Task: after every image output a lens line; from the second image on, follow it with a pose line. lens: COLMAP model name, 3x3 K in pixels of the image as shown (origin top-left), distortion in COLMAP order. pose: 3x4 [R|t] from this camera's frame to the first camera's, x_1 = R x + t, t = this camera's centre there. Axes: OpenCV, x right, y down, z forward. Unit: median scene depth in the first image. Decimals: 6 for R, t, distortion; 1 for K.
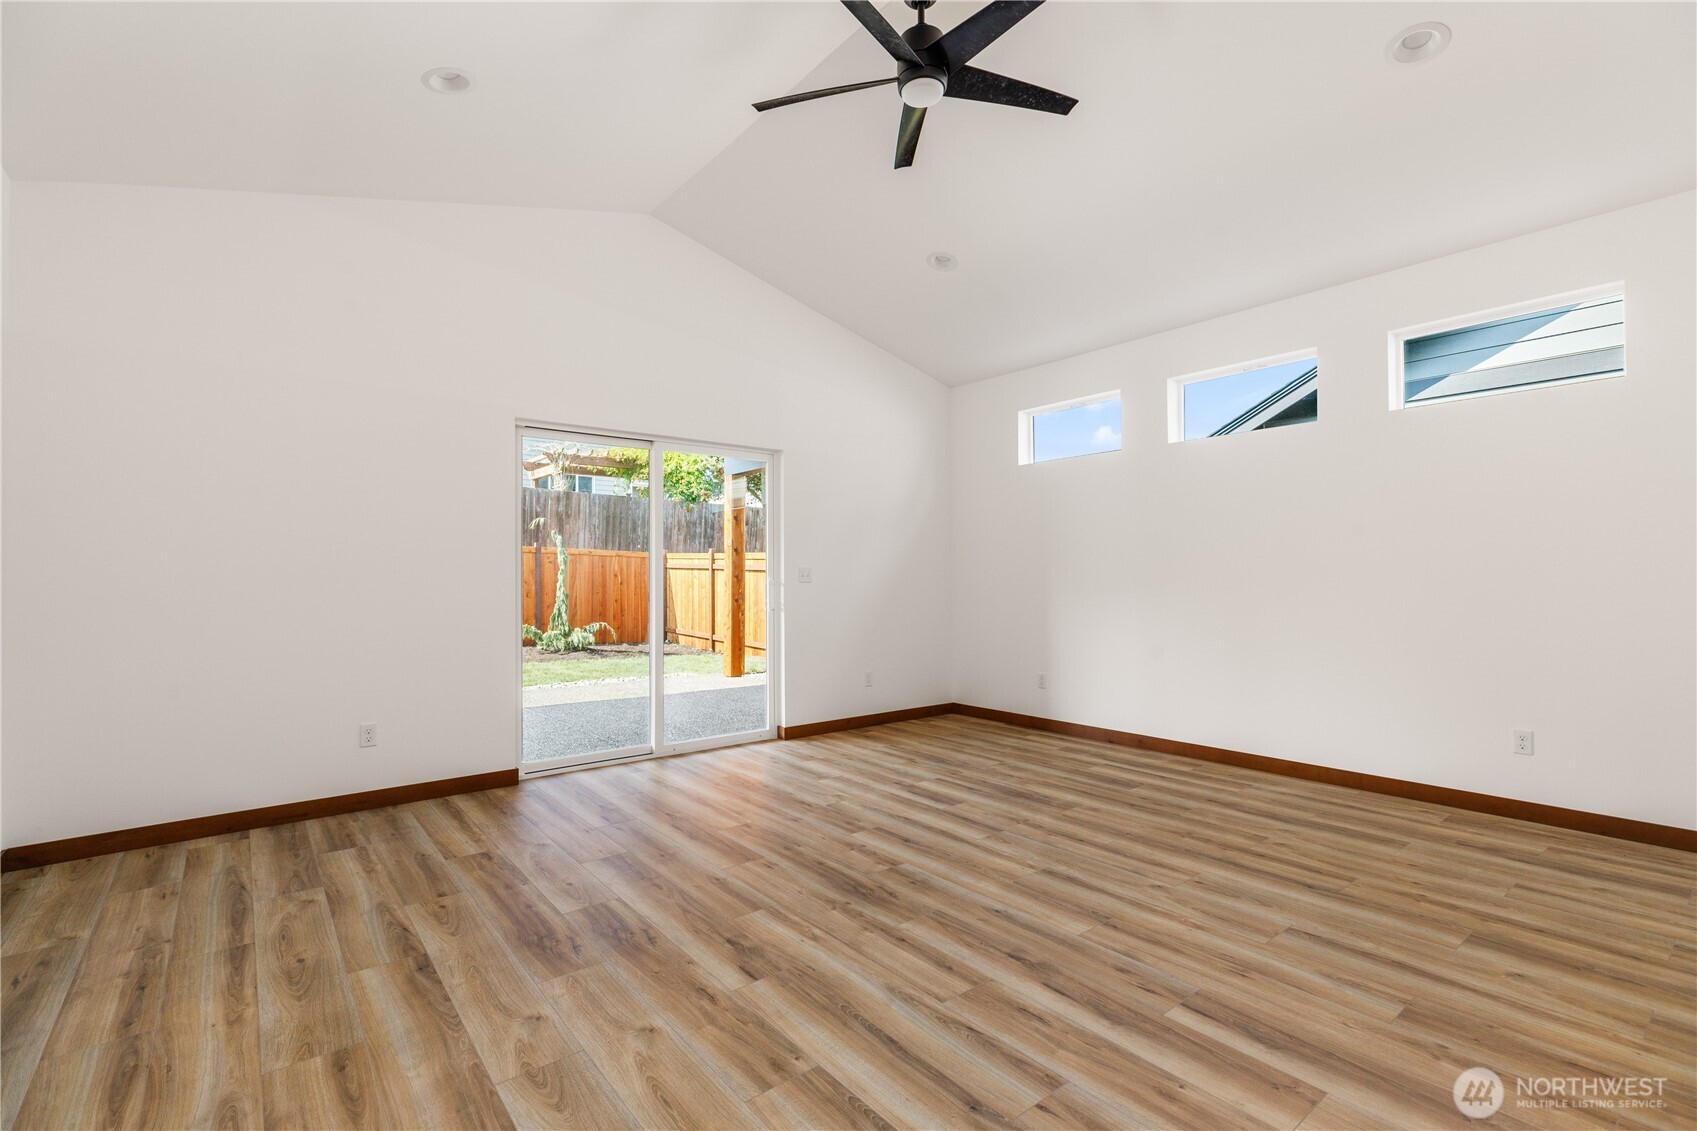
lens RADIAL K [[787.0, 0, 856.3], [0, 787.0, 567.0], [0, 0, 1]] dist [0.000735, 0.000888]
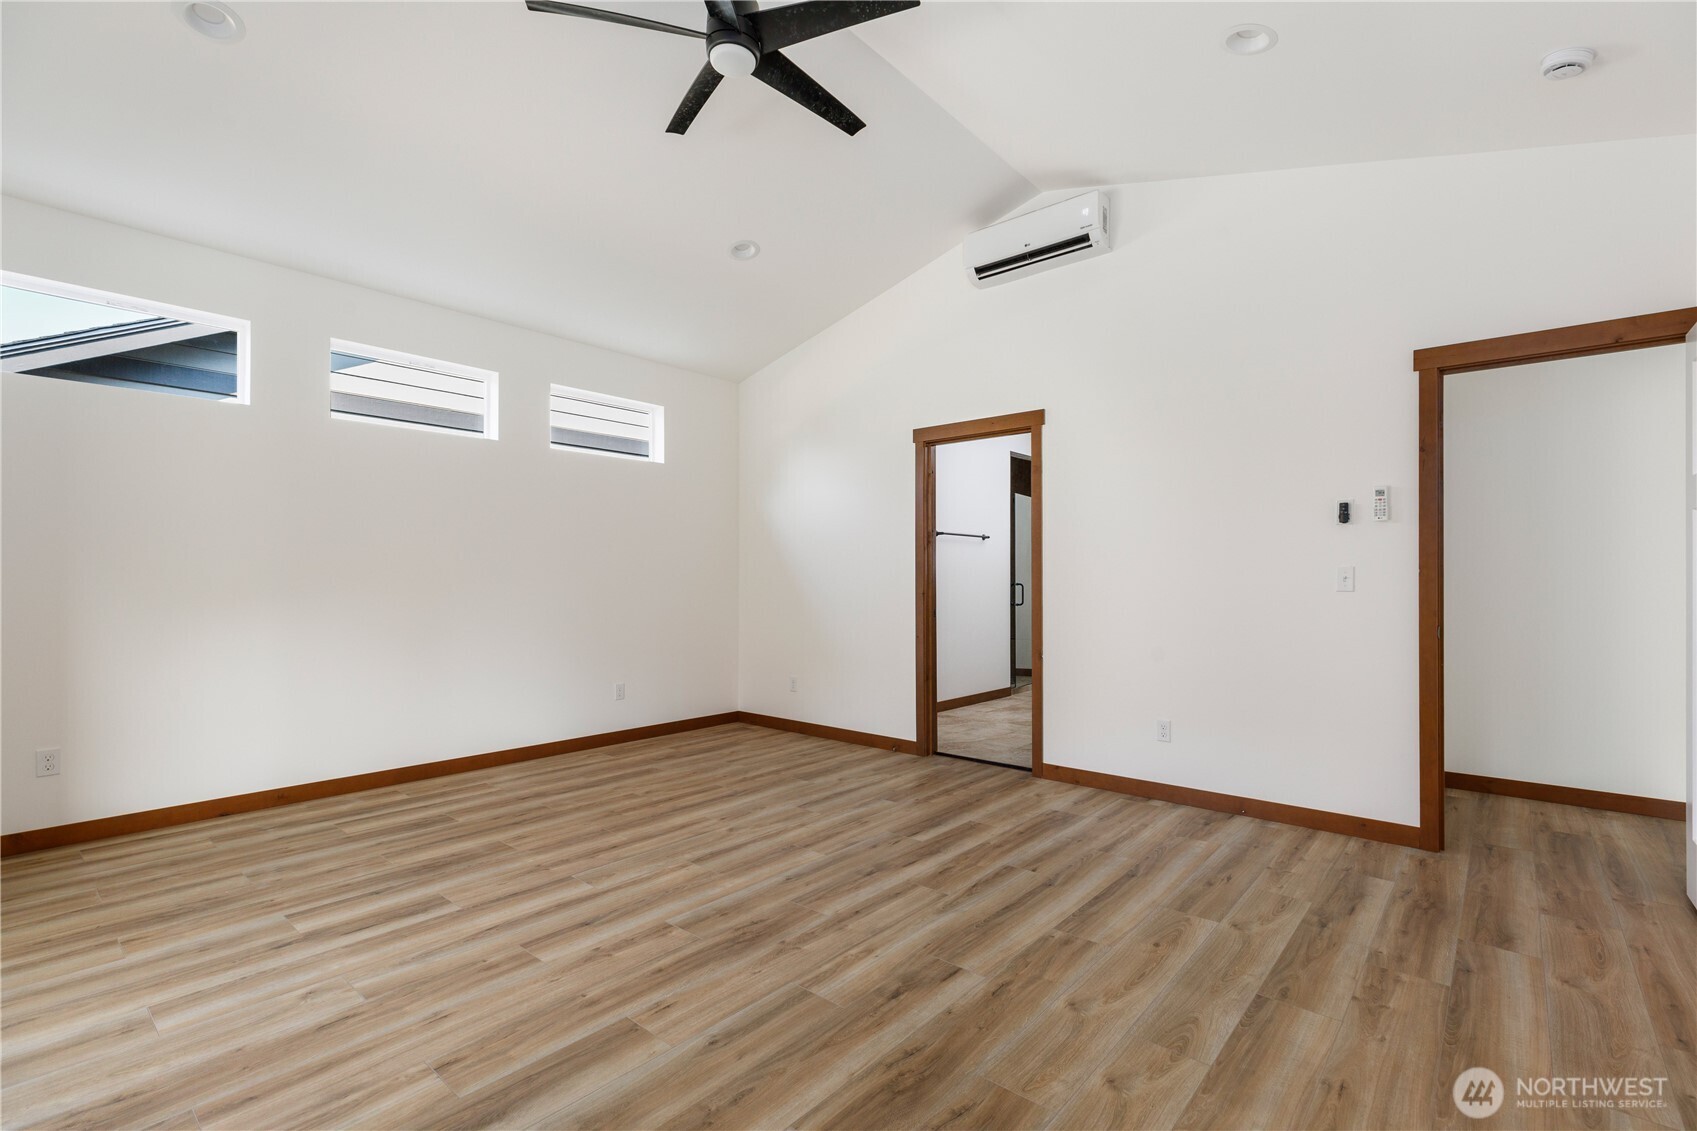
lens RADIAL K [[787.0, 0, 856.9], [0, 787.0, 575.3], [0, 0, 1]] dist [0.000735, 0.000888]
pose [[-0.207848, 0.009004, 0.978120, -0.840733], [-0.011643, 0.999864, -0.011678, 0.014474], [-0.978092, -0.013815, -0.207715, 1.019628]]
